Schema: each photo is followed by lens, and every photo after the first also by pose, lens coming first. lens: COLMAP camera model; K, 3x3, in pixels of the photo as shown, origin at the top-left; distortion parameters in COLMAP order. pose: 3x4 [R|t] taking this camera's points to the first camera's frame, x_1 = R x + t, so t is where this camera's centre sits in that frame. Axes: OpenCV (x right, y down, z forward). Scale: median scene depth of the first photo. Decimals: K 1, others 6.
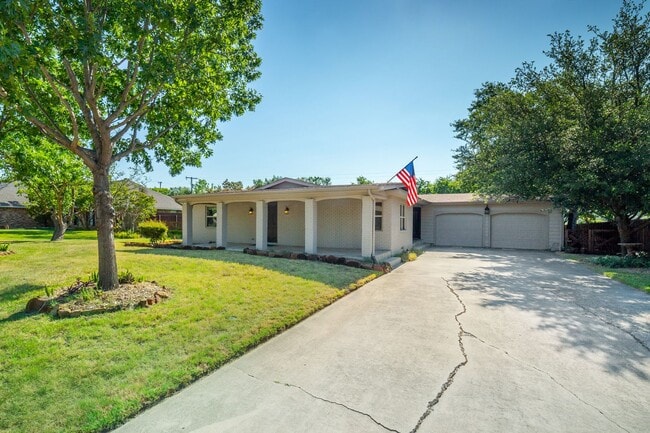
lens RADIAL K [[285.5, 0, 325.0], [0, 285.5, 216.5], [0, 0, 1]] dist [0.000121, -0.000190]
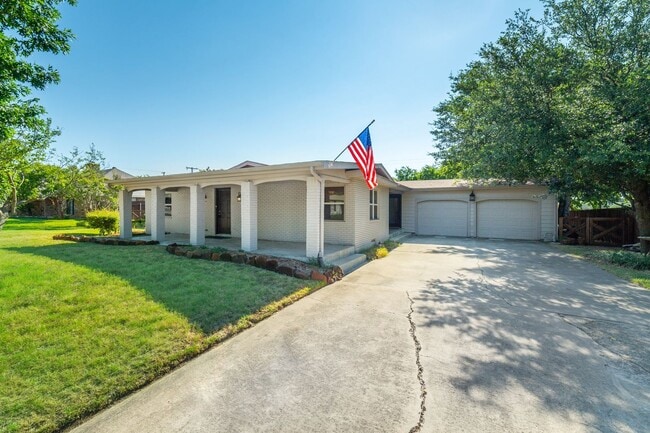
lens RADIAL K [[263.4, 0, 316.3], [0, 263.4, 205.4], [0, 0, 1]] dist [-0.026247, 0.010009]
pose [[0.999746, -0.004554, -0.022080, 0.134634], [0.004655, 0.999979, 0.004523, 0.000346], [0.022059, -0.004625, 0.999746, 0.237156]]
